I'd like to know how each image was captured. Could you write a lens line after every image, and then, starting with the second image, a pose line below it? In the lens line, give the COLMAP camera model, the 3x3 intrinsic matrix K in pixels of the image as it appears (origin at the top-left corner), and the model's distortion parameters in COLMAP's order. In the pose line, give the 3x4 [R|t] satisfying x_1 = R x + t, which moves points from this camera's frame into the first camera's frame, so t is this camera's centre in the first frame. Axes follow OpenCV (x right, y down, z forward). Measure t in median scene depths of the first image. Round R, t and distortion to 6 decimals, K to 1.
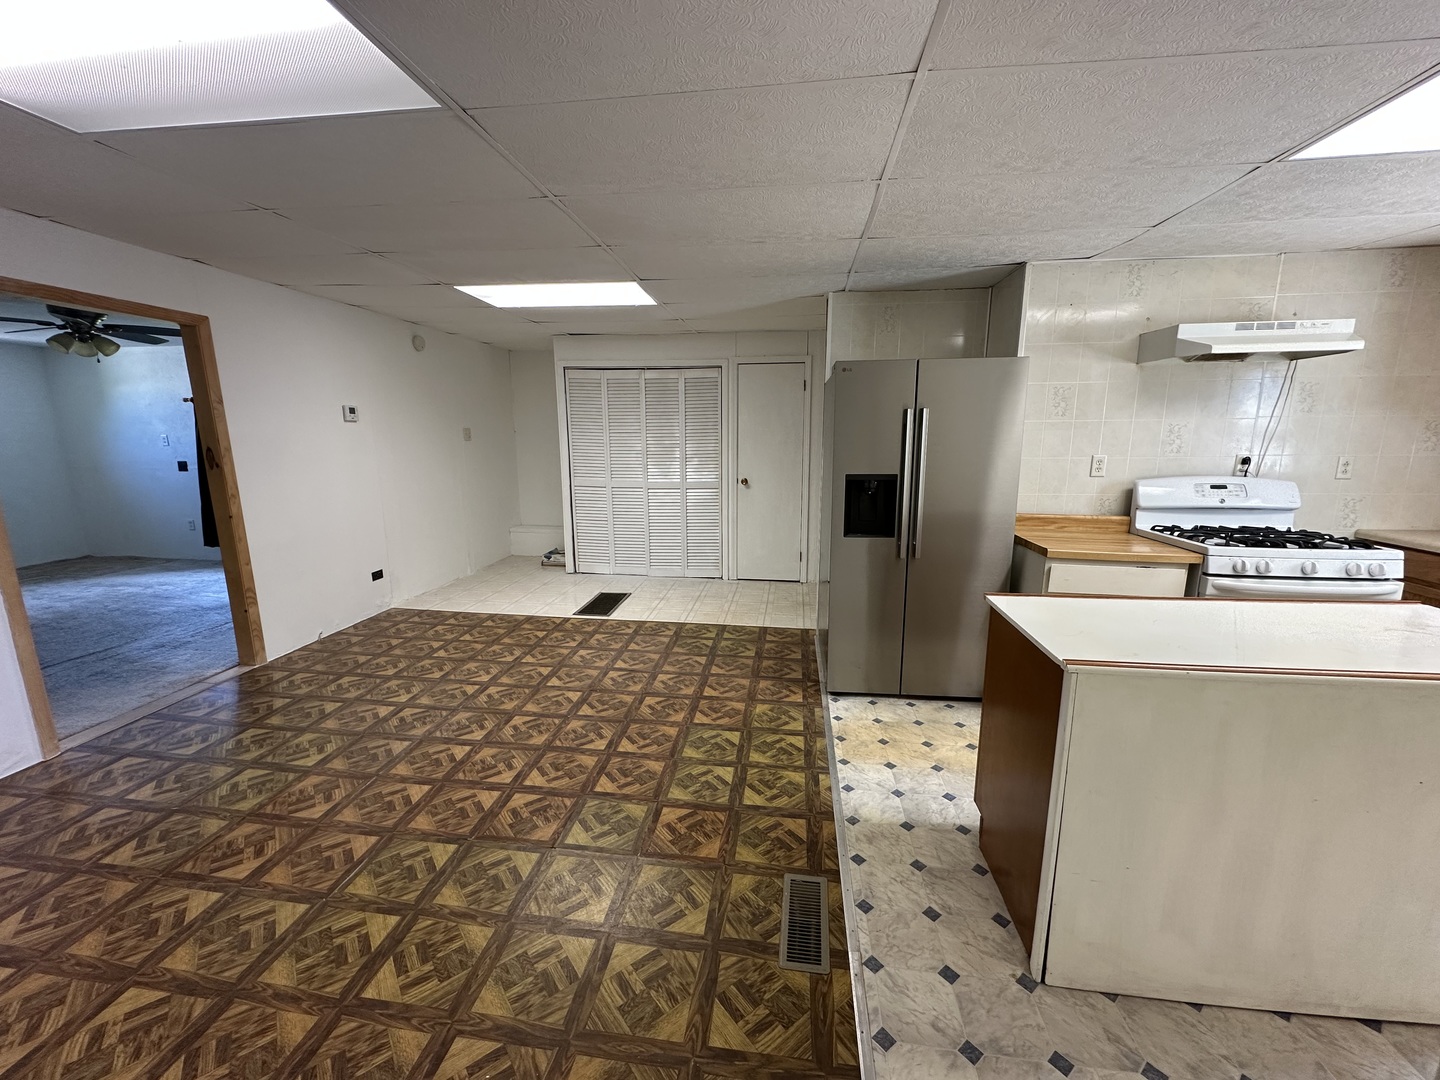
lens RADIAL K [[573.9, 0, 717.2], [0, 573.9, 541.4], [0, 0, 1]] dist [-0.004642, 0.001179]
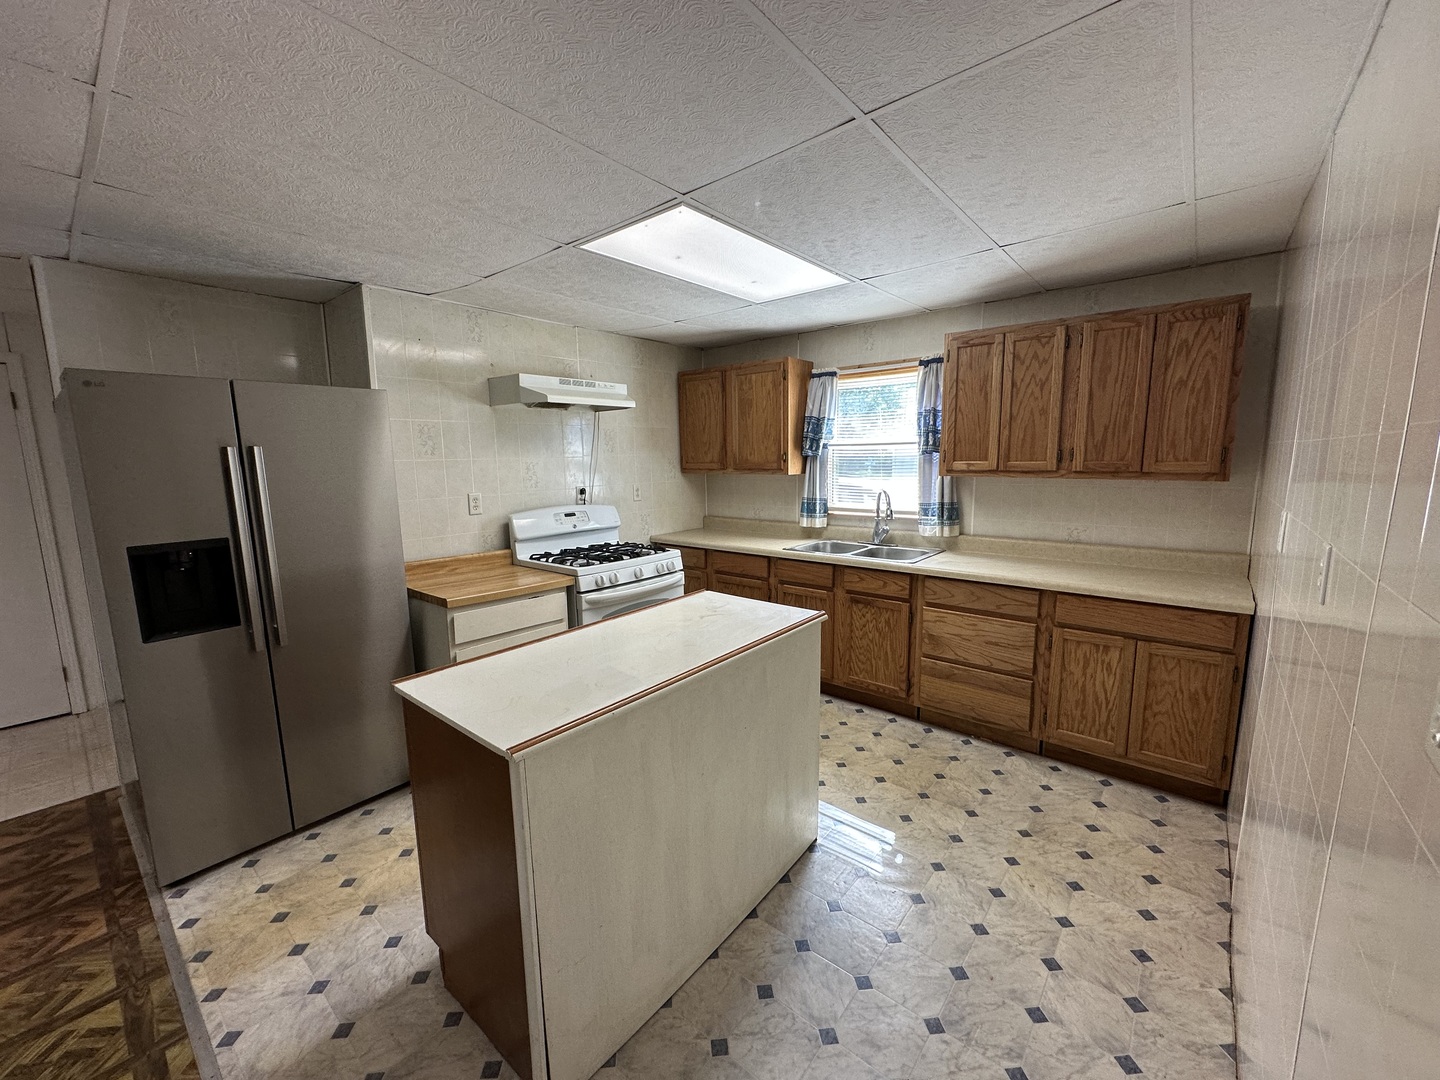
lens RADIAL K [[573.9, 0, 717.6], [0, 573.9, 541.4], [0, 0, 1]] dist [-0.004642, 0.001179]
pose [[0.534507, -0.126062, 0.835710, 0.046247], [0.169425, 0.984724, 0.040178, -0.038303], [-0.828008, 0.120115, 0.547700, 0.111948]]
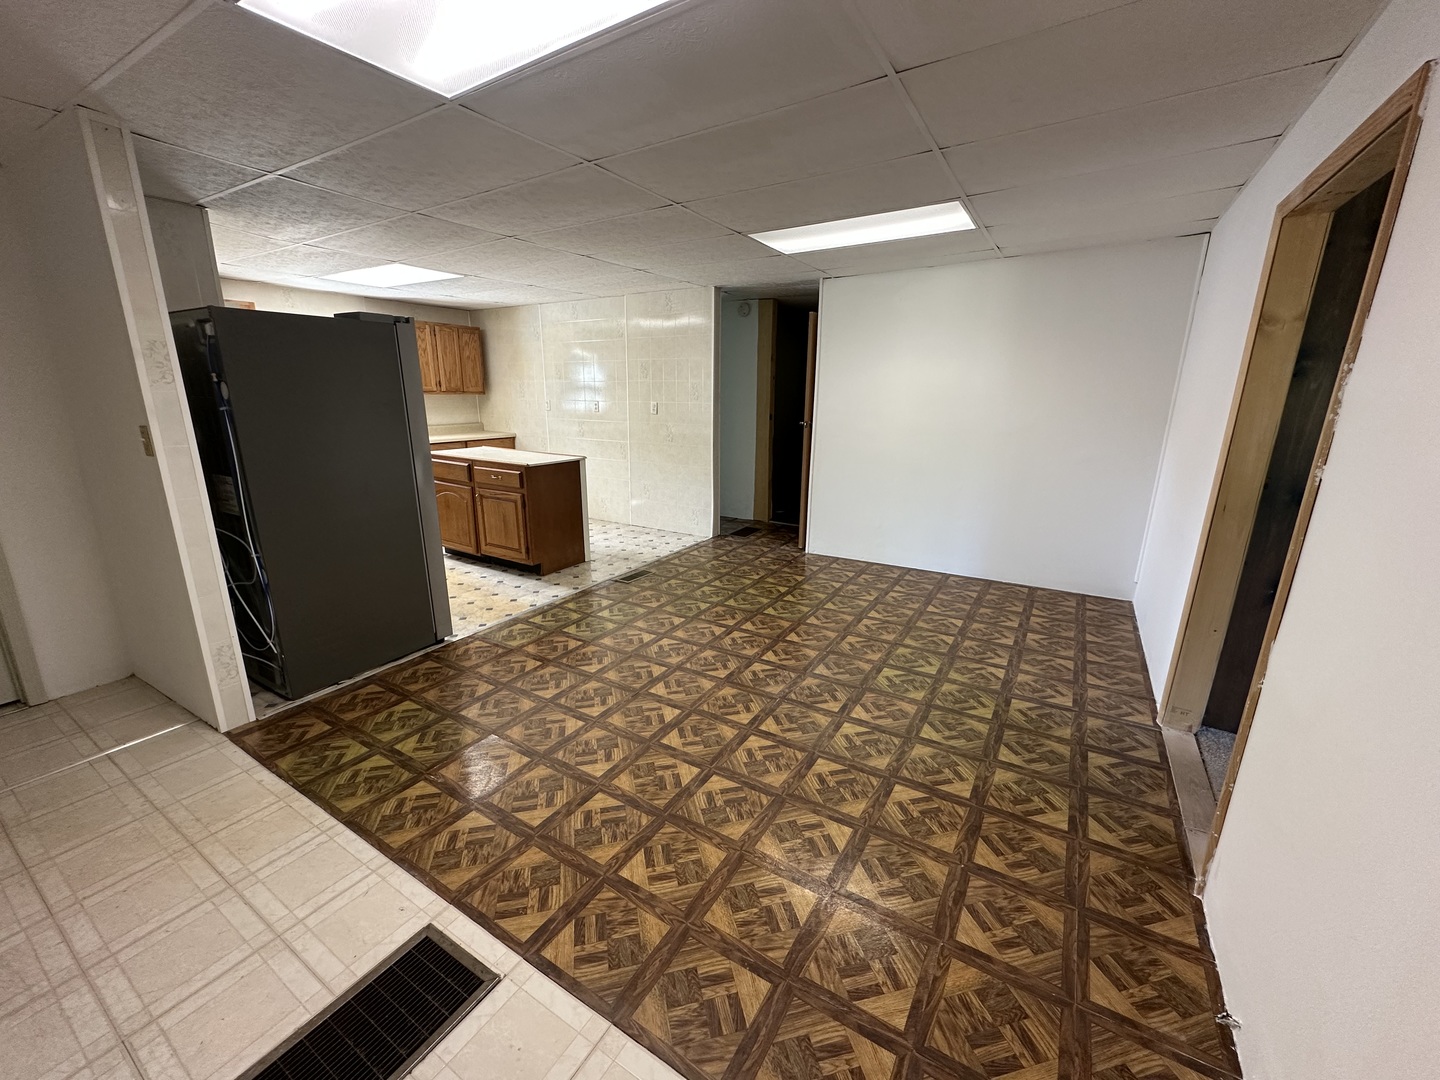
lens RADIAL K [[573.9, 0, 716.7], [0, 573.9, 541.9], [0, 0, 1]] dist [-0.004642, 0.001179]
pose [[-0.912194, -0.107345, 0.395448, -0.723310], [0.074058, 0.905993, 0.416764, -0.331688], [-0.403011, 0.409456, -0.818491, 1.755741]]
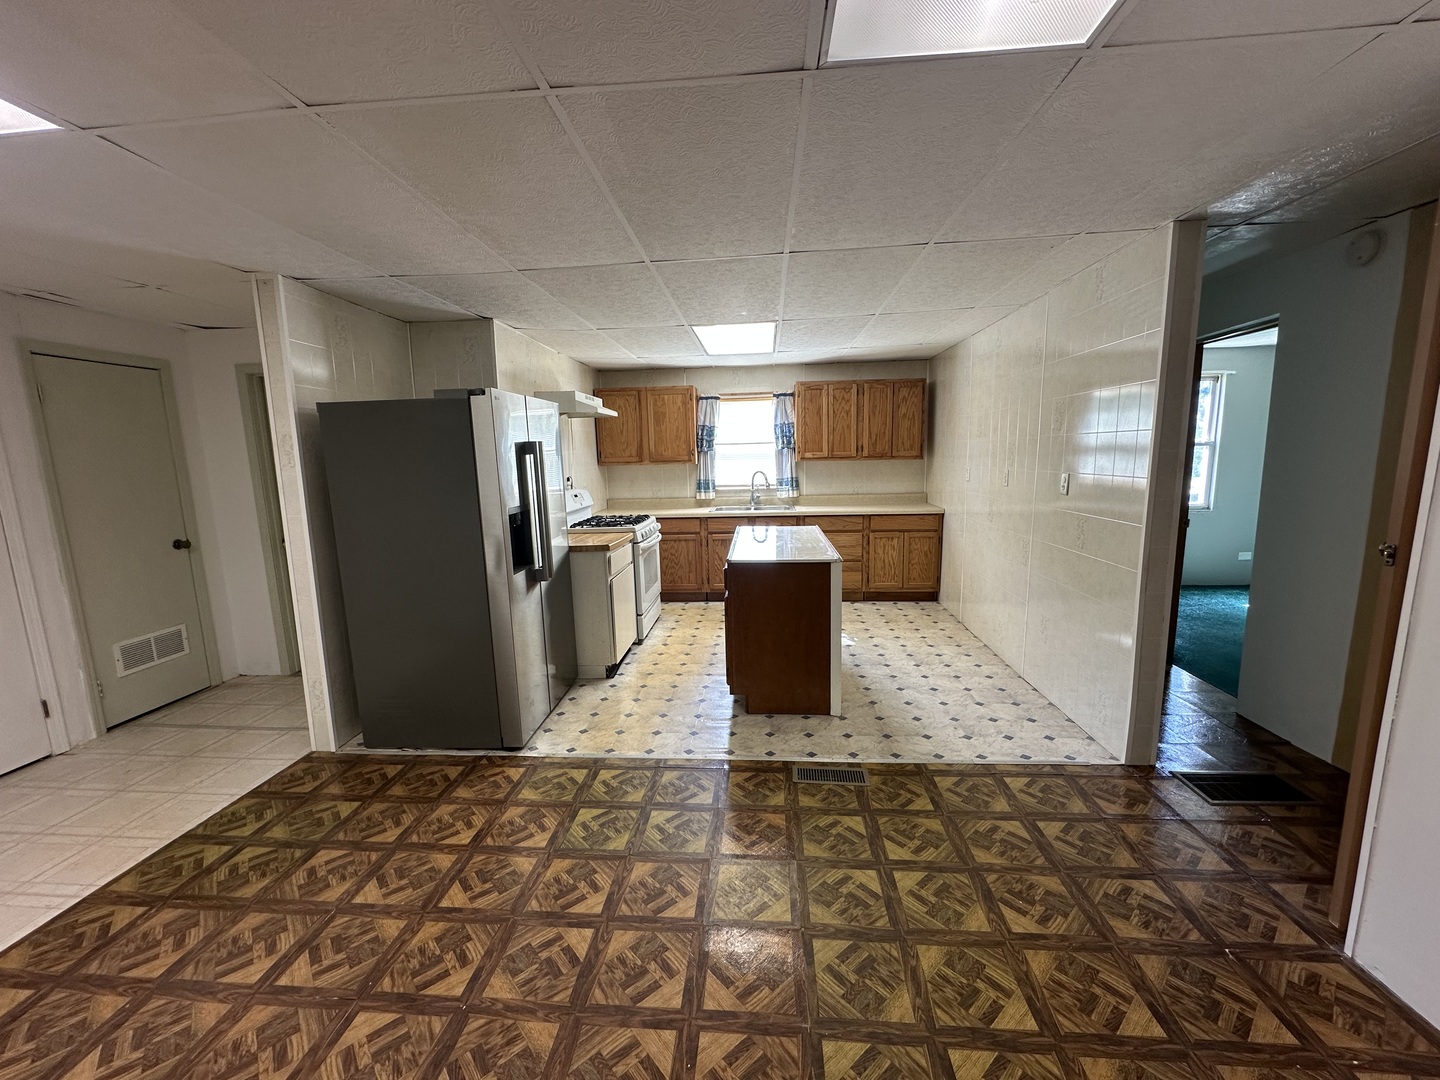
lens RADIAL K [[573.9, 0, 717.5], [0, 573.9, 541.0], [0, 0, 1]] dist [-0.004642, 0.001179]
pose [[-0.049462, -0.145203, 0.988165, -0.737327], [0.211749, 0.965360, 0.152451, -0.138716], [-0.976072, 0.216784, -0.017002, 0.703676]]
